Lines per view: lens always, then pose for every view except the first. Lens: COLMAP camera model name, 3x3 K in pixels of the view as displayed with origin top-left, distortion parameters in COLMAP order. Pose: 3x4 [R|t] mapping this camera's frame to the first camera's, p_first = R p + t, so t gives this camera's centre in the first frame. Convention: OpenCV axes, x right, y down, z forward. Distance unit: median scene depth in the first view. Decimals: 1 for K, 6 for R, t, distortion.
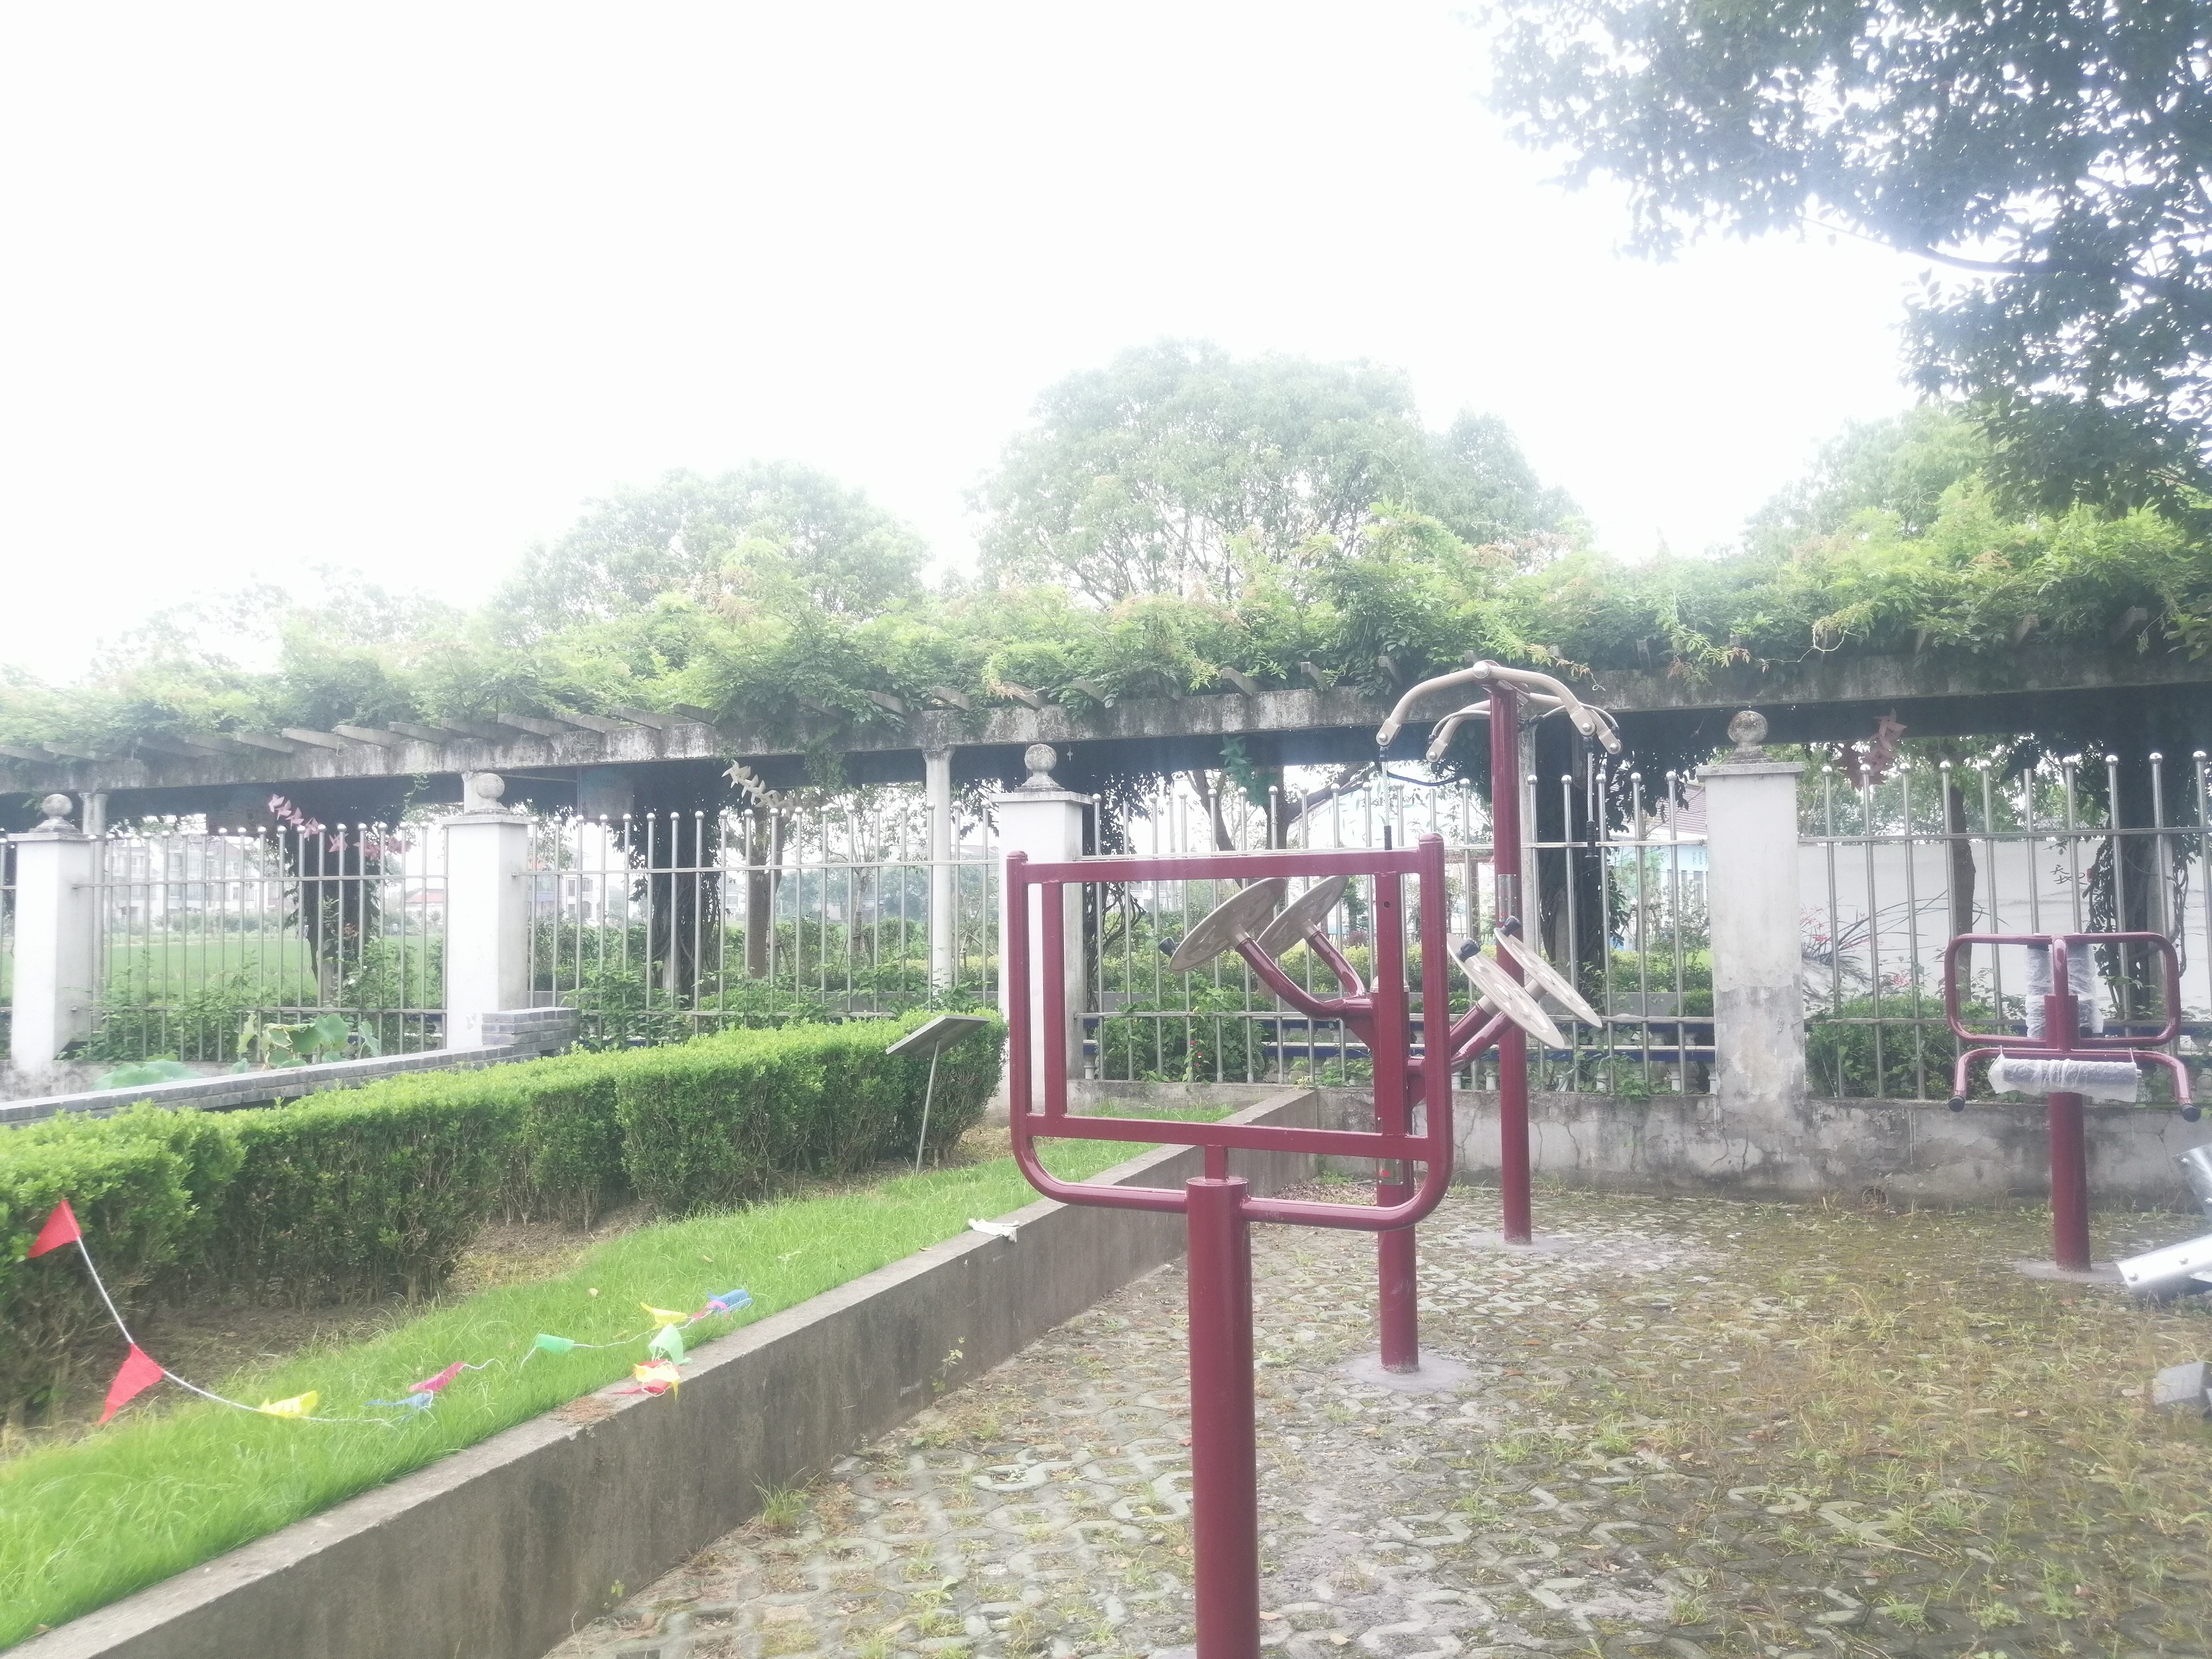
lens RADIAL K [[1716.7, 0, 1106.0], [0, 1716.7, 829.5], [0, 0, 1]] dist [0.003278, -0.002173]
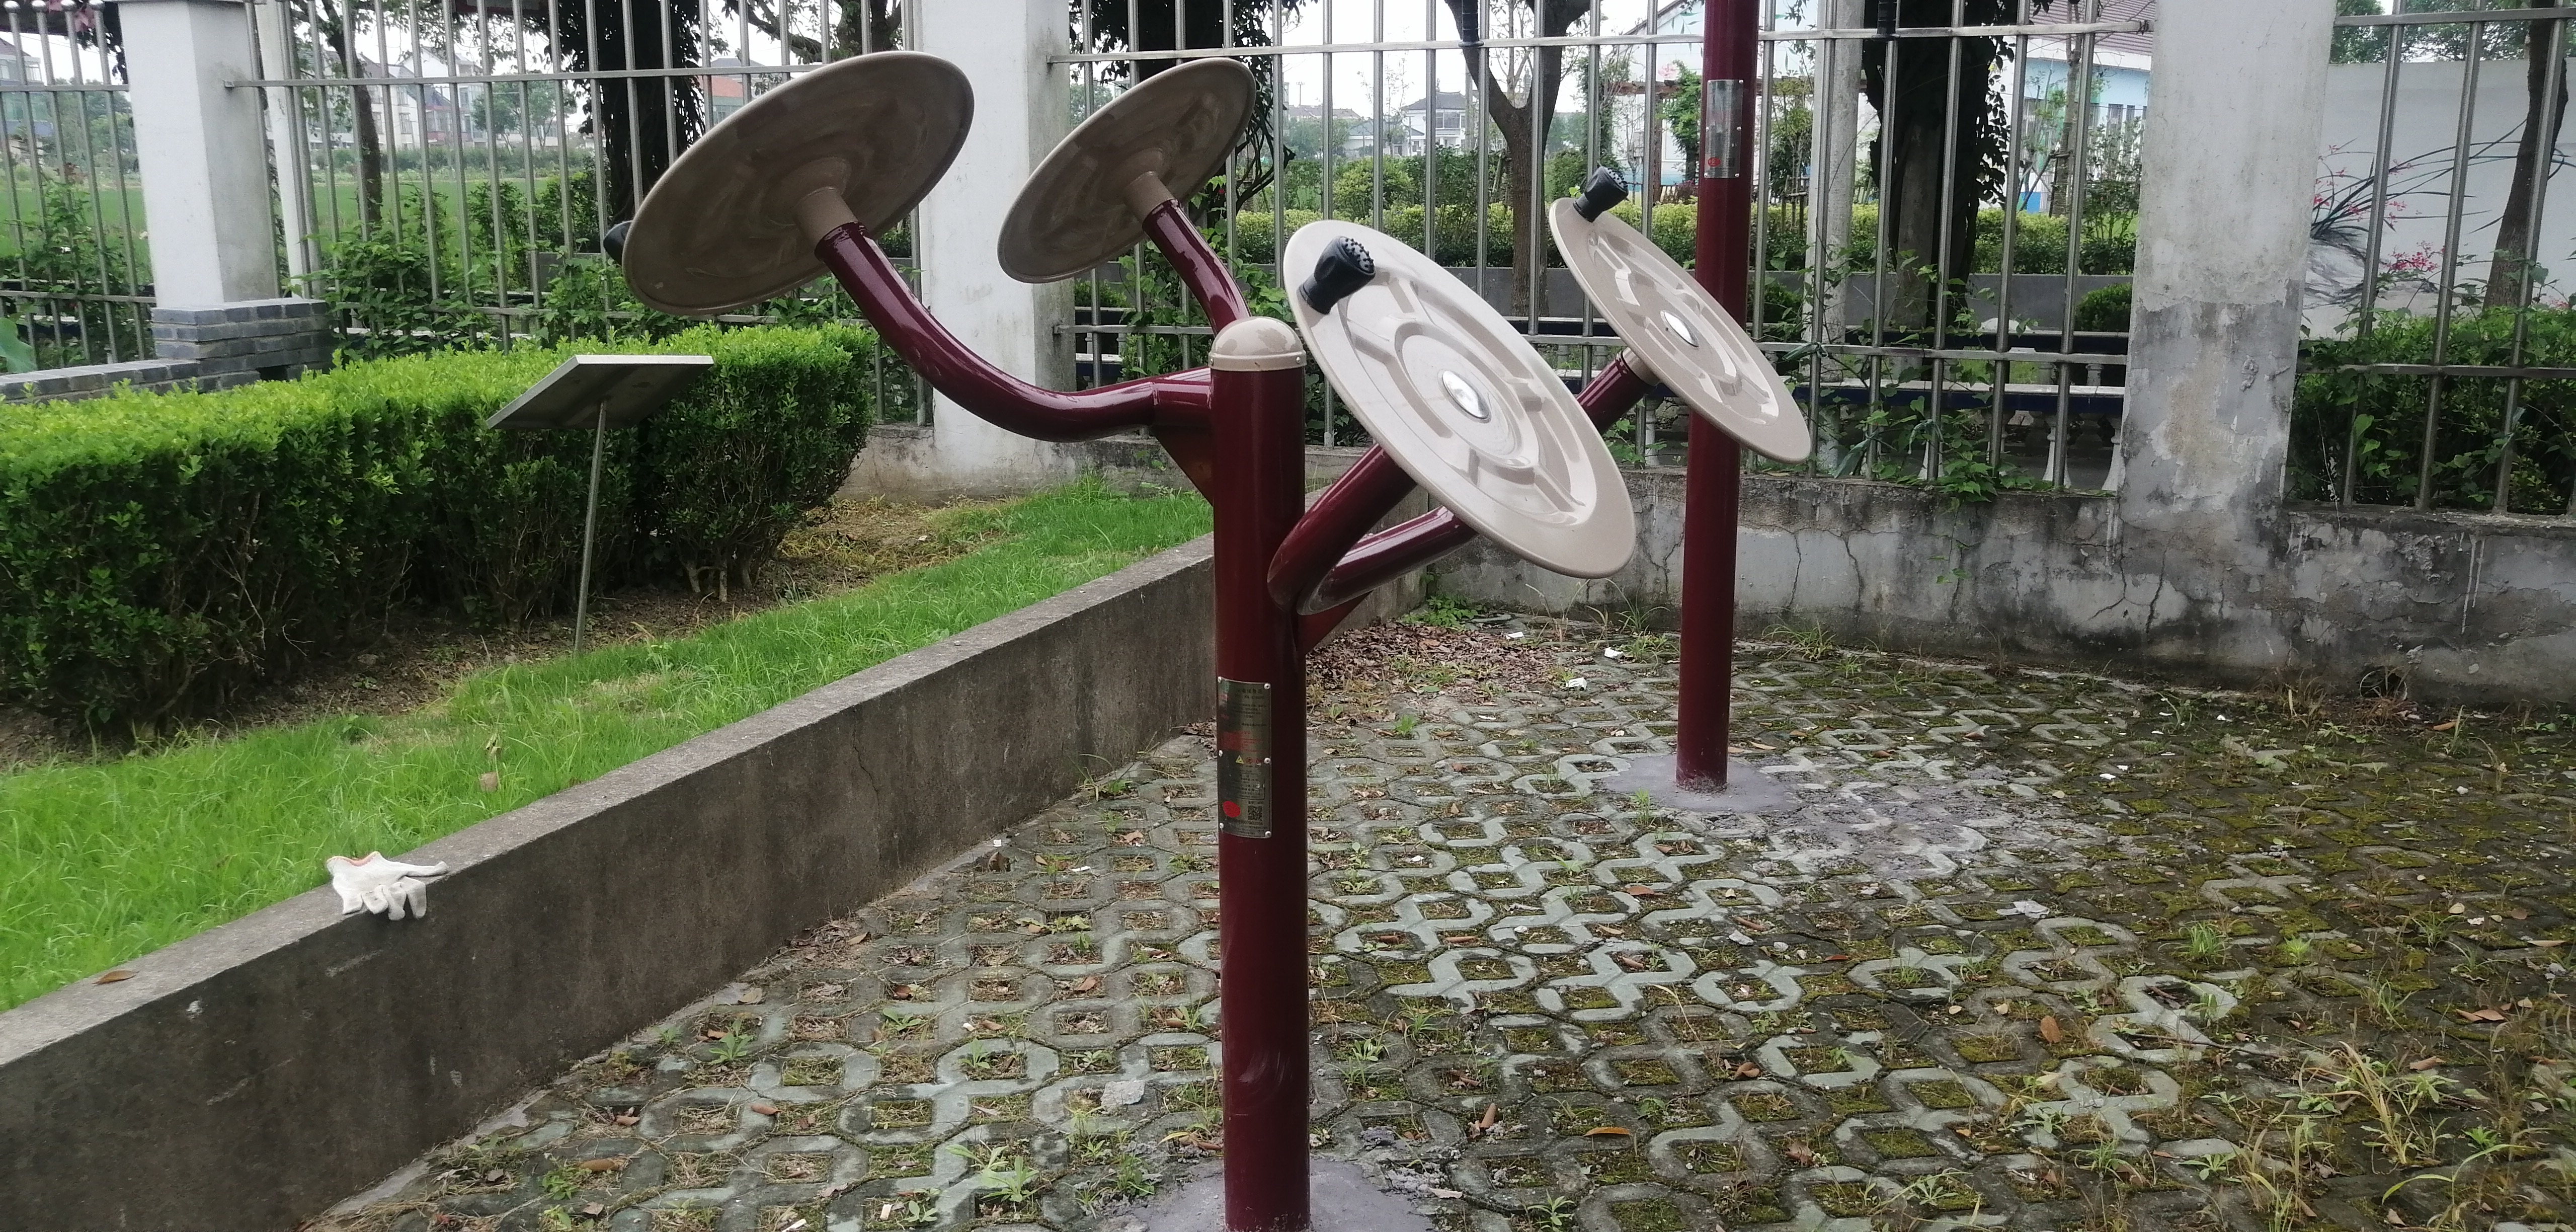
lens RADIAL K [[2012.9, 0, 1288.0], [0, 2012.9, 616.0], [0, 0, 1]] dist [-0.023161, 0.053720]
pose [[0.997971, 0.020487, -0.060276, 0.125826], [-0.003439, 0.962771, 0.270296, 0.016597], [0.063569, -0.269540, 0.960889, 0.341759]]
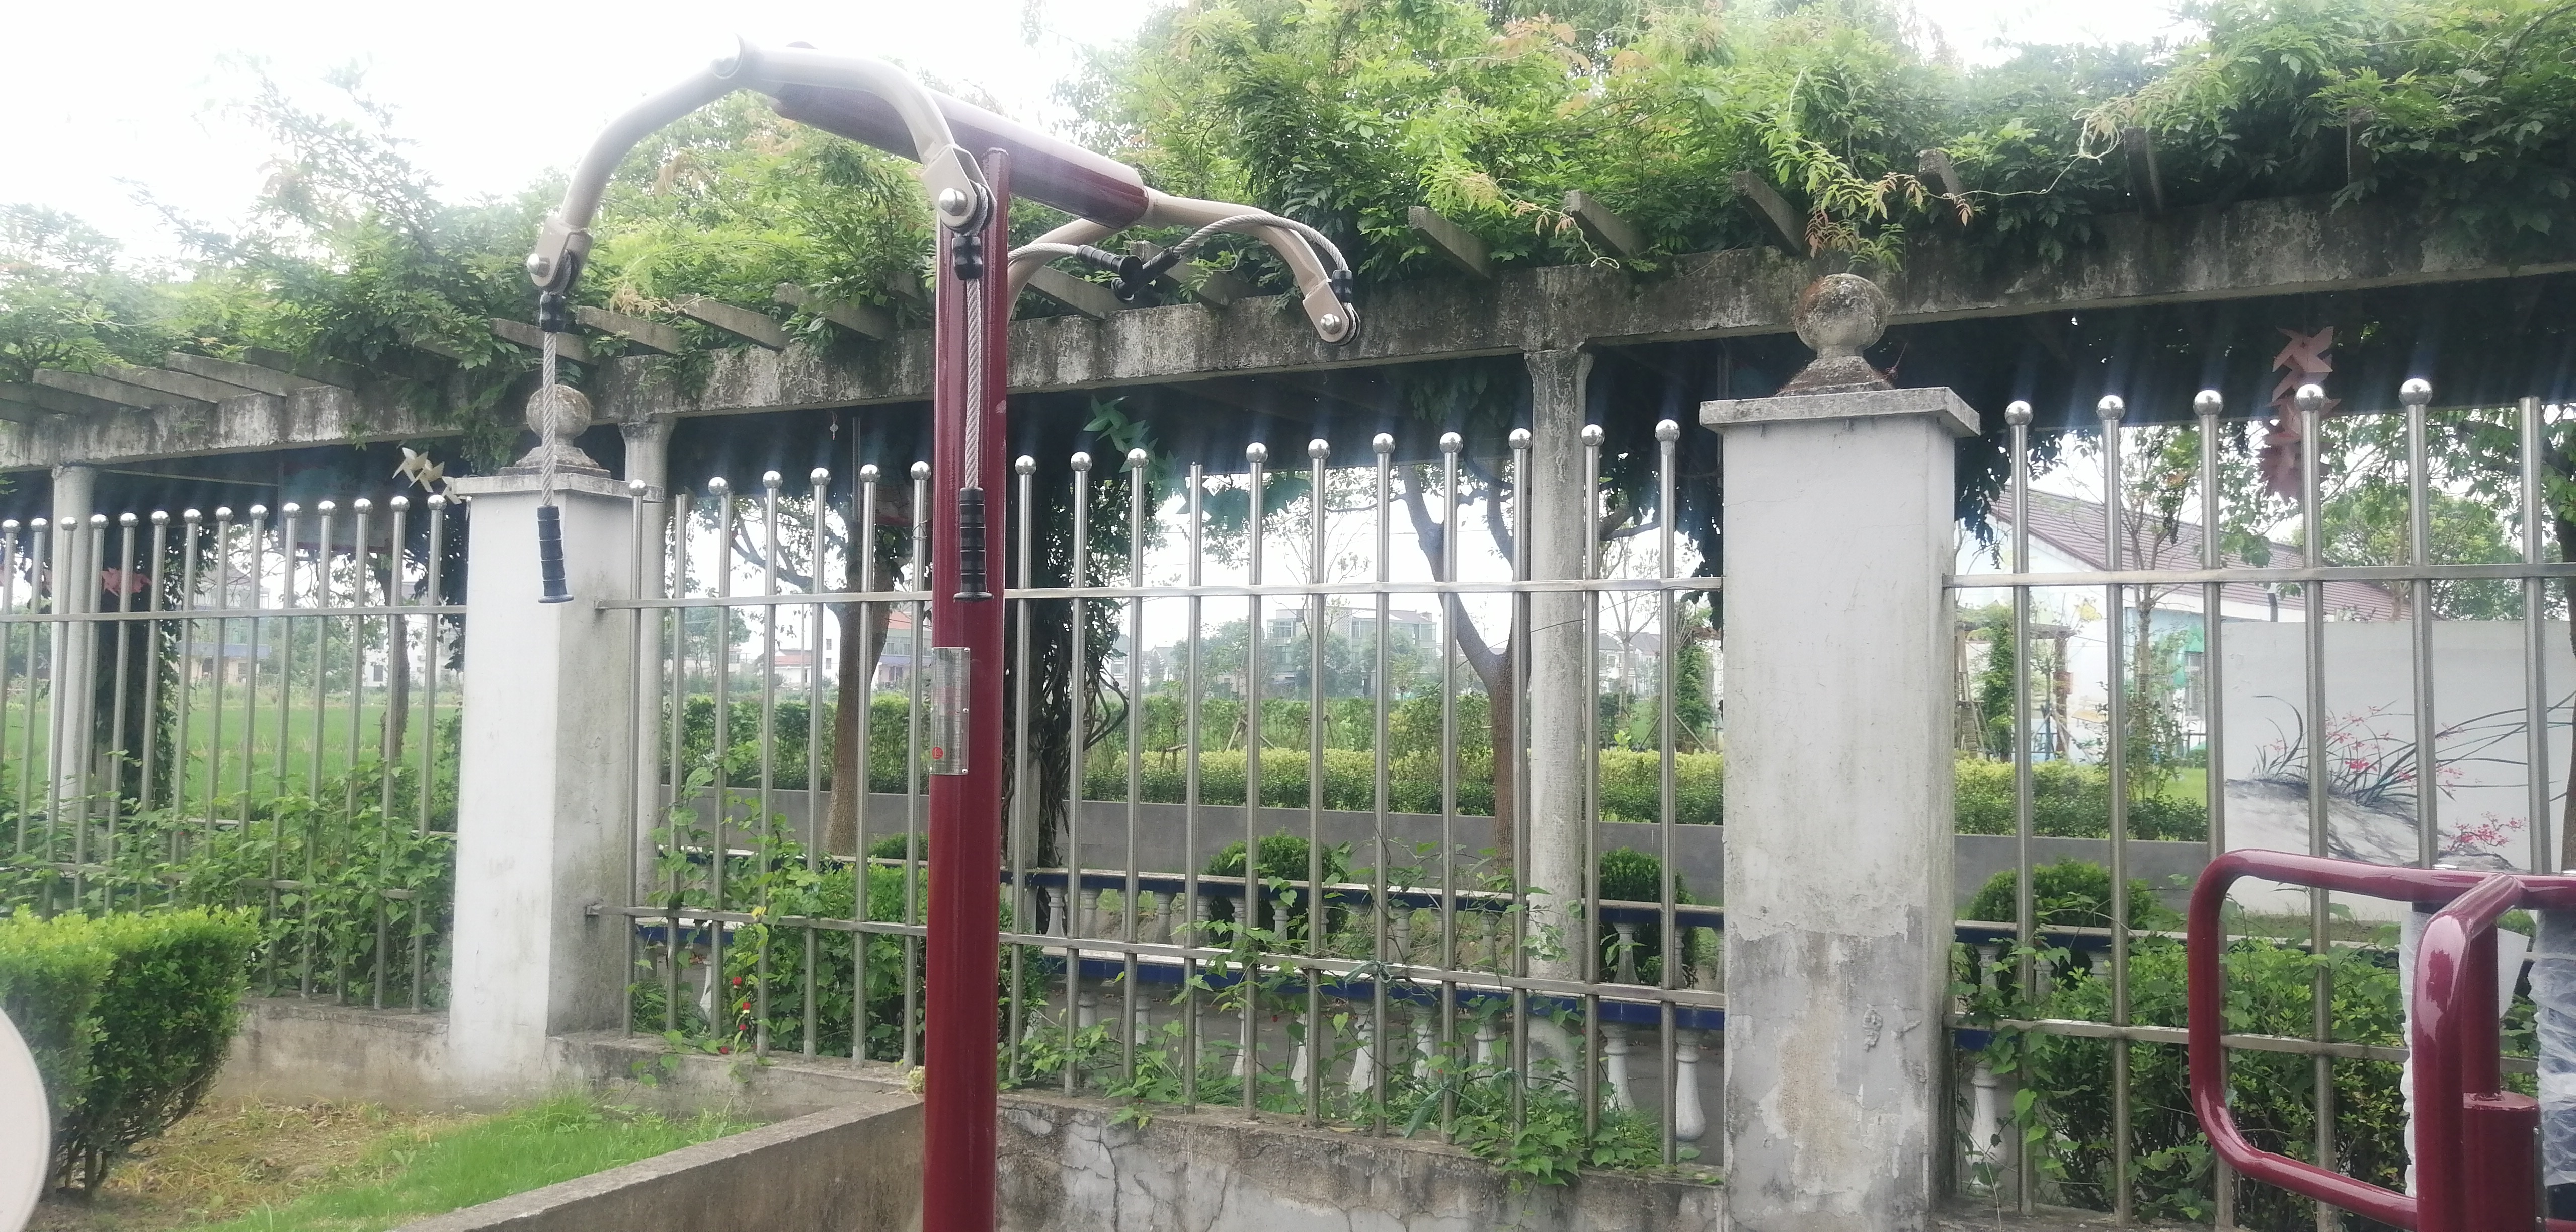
lens RADIAL K [[2012.9, 0, 1288.0], [0, 2012.9, 616.0], [0, 0, 1]] dist [-0.023161, 0.053720]
pose [[0.989400, 0.015900, -0.144344, 0.318103], [-0.014268, 0.999822, 0.012334, 0.011459], [0.144514, -0.010144, 0.989451, 0.499053]]
